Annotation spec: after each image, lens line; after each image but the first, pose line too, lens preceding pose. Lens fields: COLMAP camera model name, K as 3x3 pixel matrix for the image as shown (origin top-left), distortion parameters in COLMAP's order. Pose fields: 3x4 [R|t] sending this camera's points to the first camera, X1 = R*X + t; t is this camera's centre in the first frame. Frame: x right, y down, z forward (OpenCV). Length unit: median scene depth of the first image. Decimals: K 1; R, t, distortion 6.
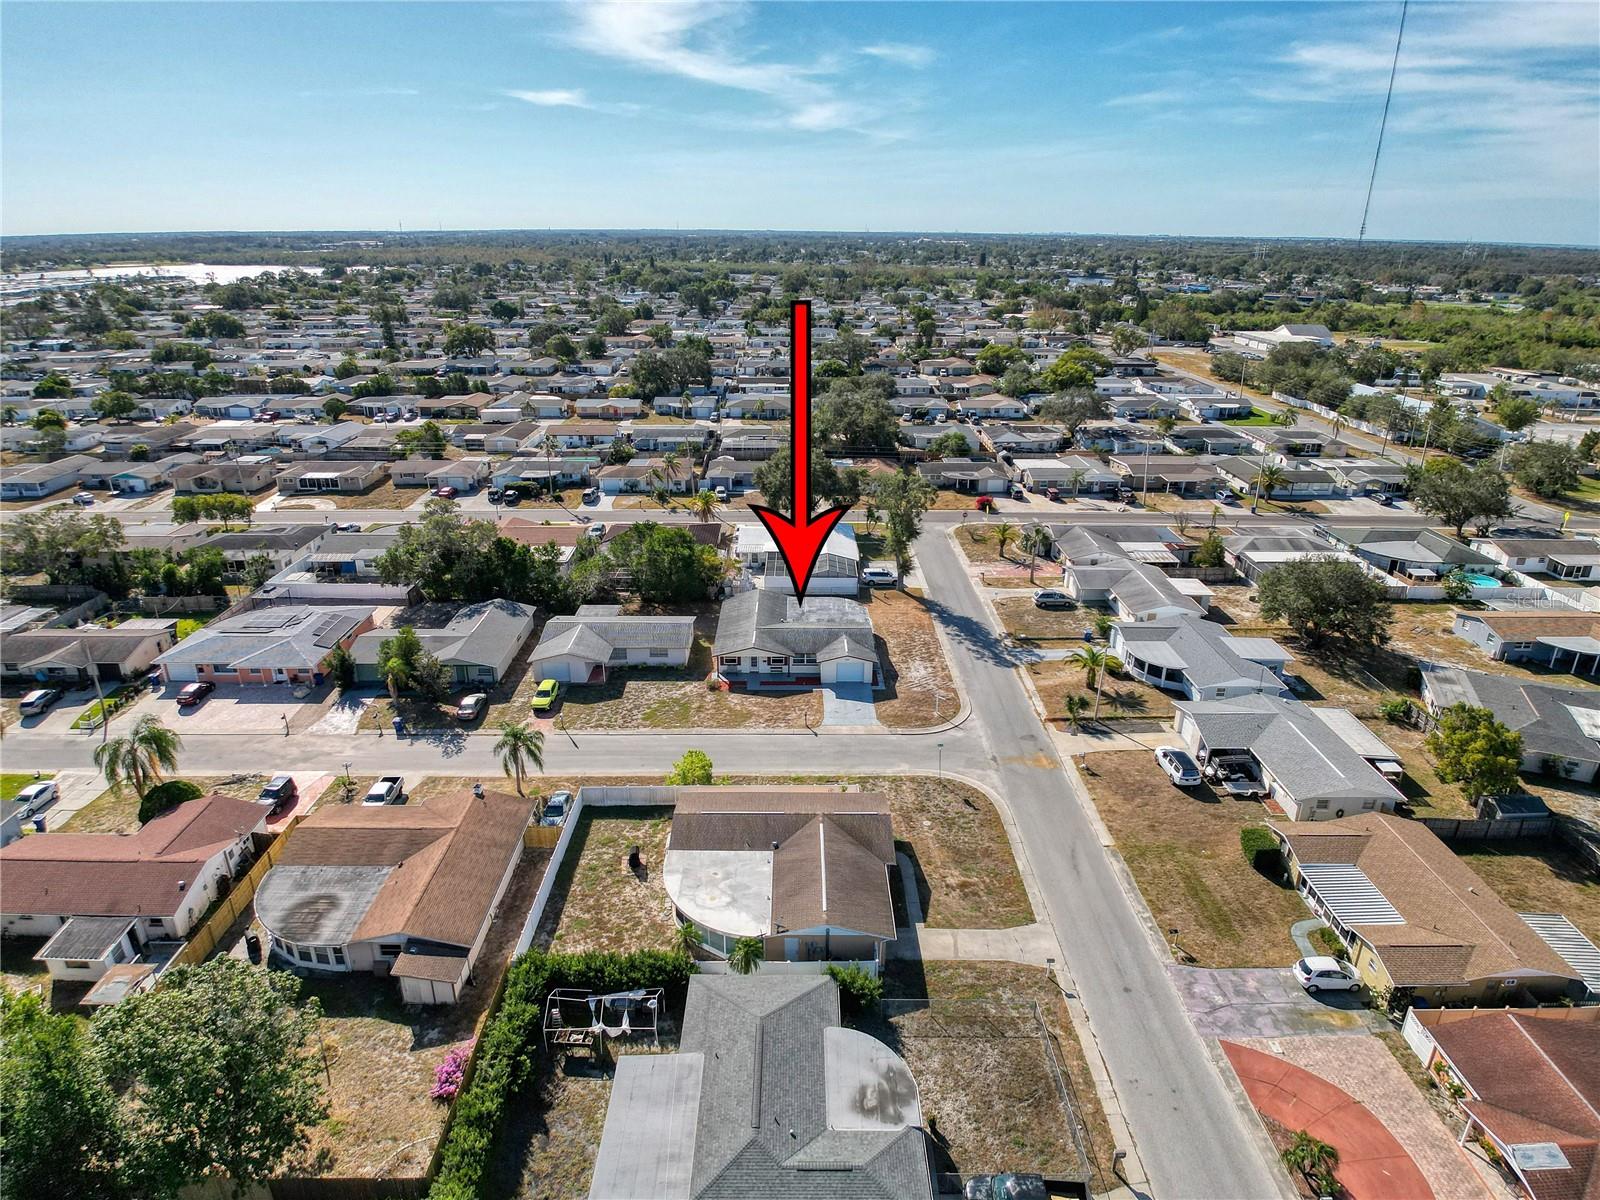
lens RADIAL K [[943.3, 0, 805.7], [0, 943.3, 594.4], [0, 0, 1]] dist [-0.024745, -0.007527]
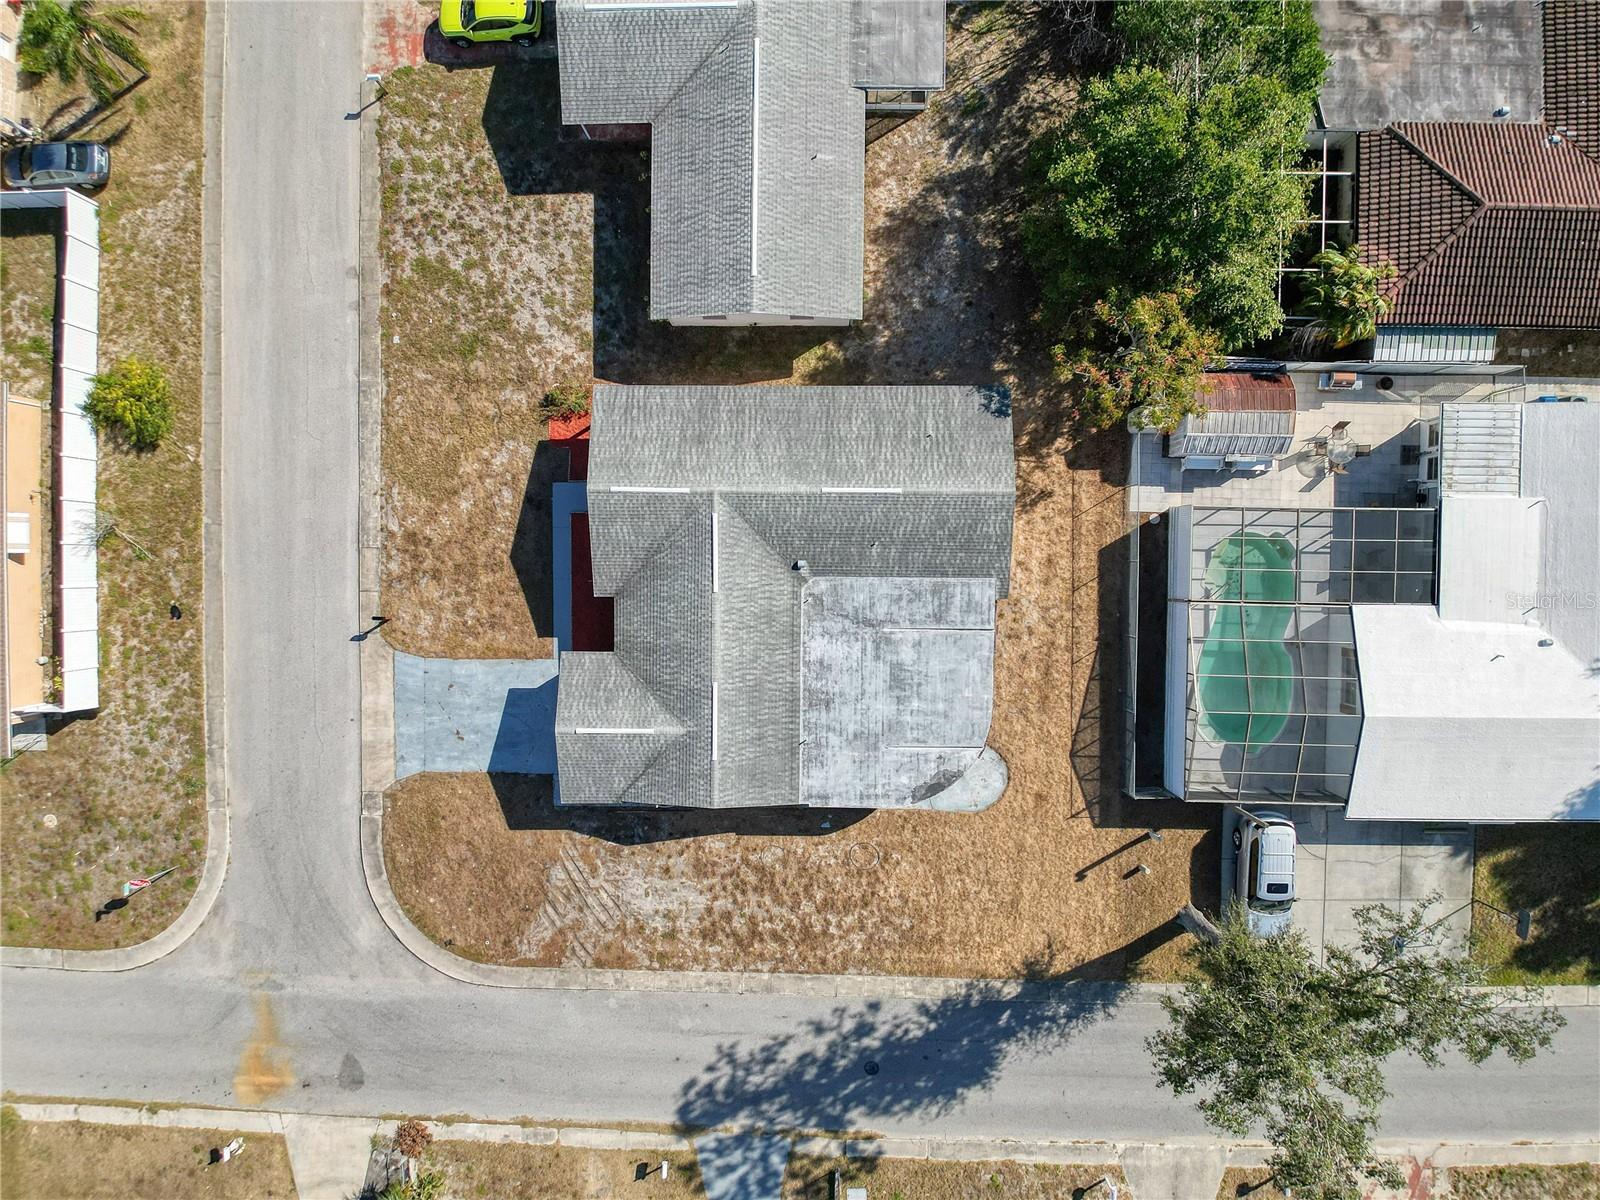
lens RADIAL K [[943.3, 0, 791.5], [0, 943.3, 583.7], [0, 0, 1]] dist [-0.024745, -0.007527]
pose [[-0.019382, 0.999559, 0.022511, -0.028569], [-0.336652, -0.027725, 0.941221, -0.335703], [0.941430, 0.010665, 0.337040, 0.956095]]
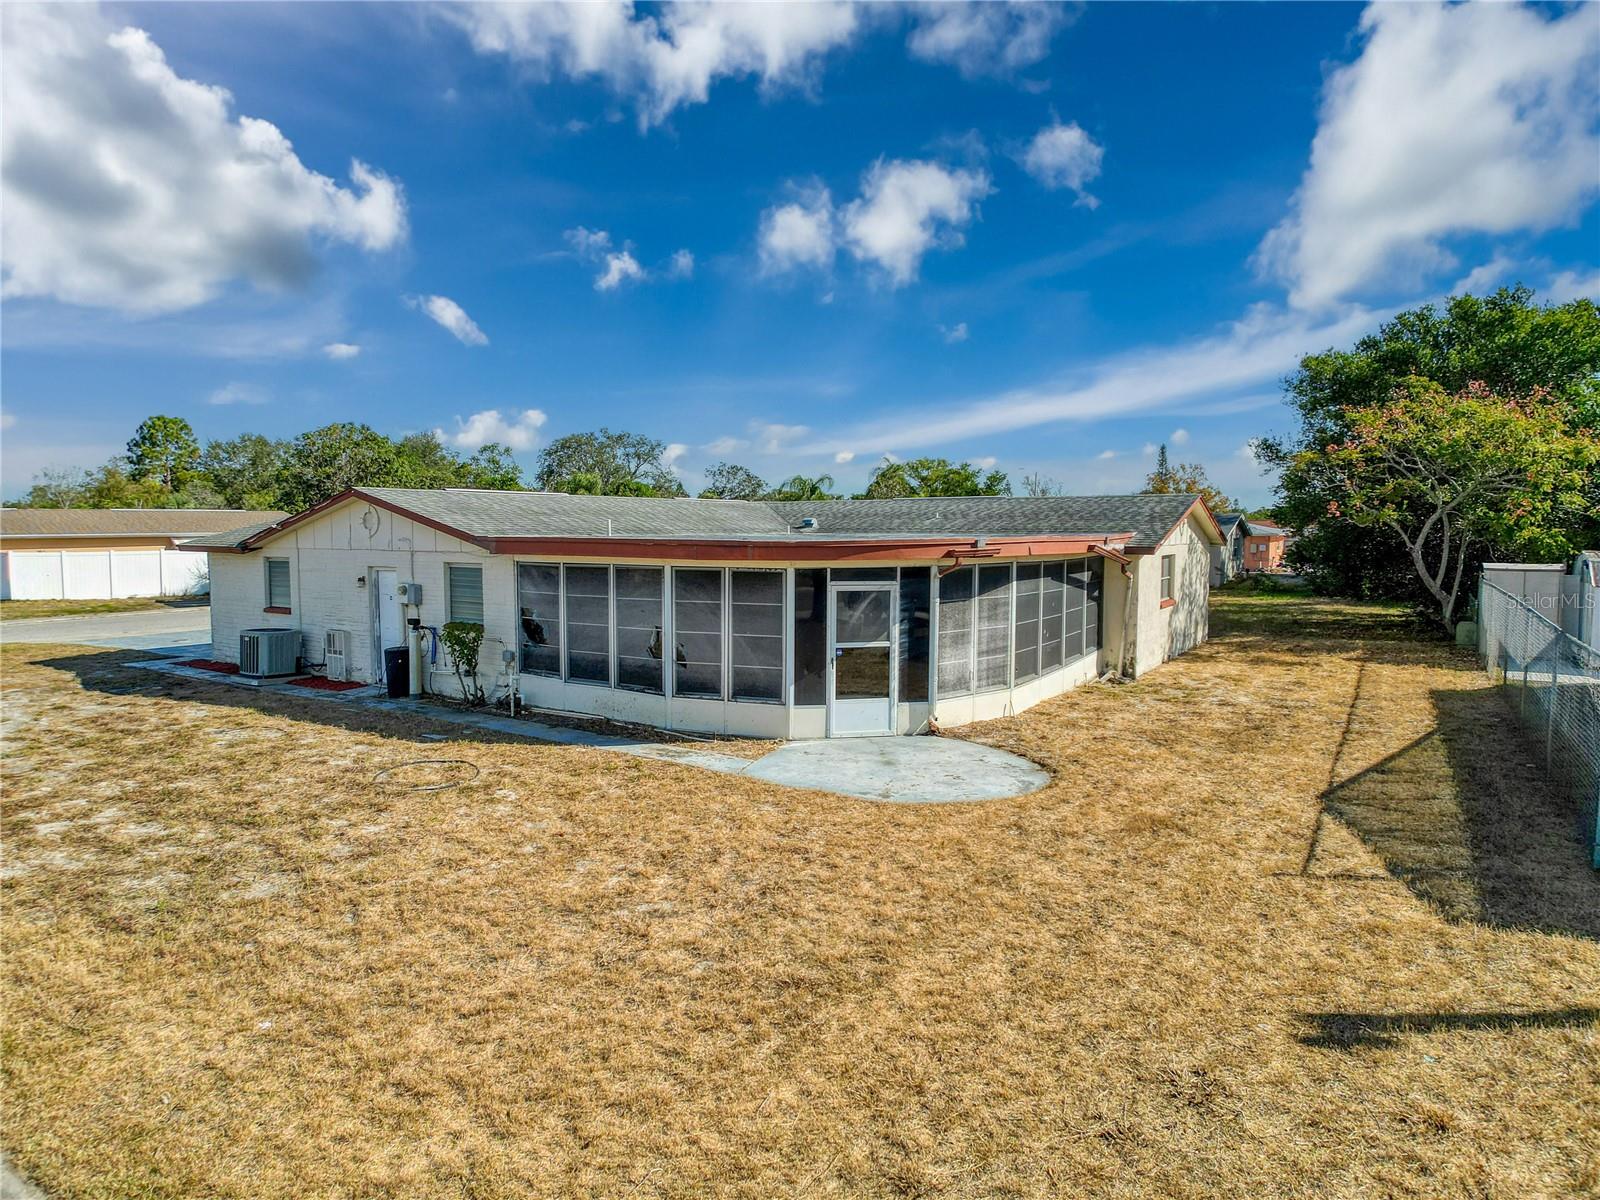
lens RADIAL K [[943.3, 0, 801.7], [0, 943.3, 597.9], [0, 0, 1]] dist [-0.024745, -0.007527]
pose [[-0.554483, 0.072144, -0.829062, 0.171004], [-0.299413, 0.912227, 0.279630, -0.015258], [0.776467, 0.403282, -0.484213, 1.213163]]
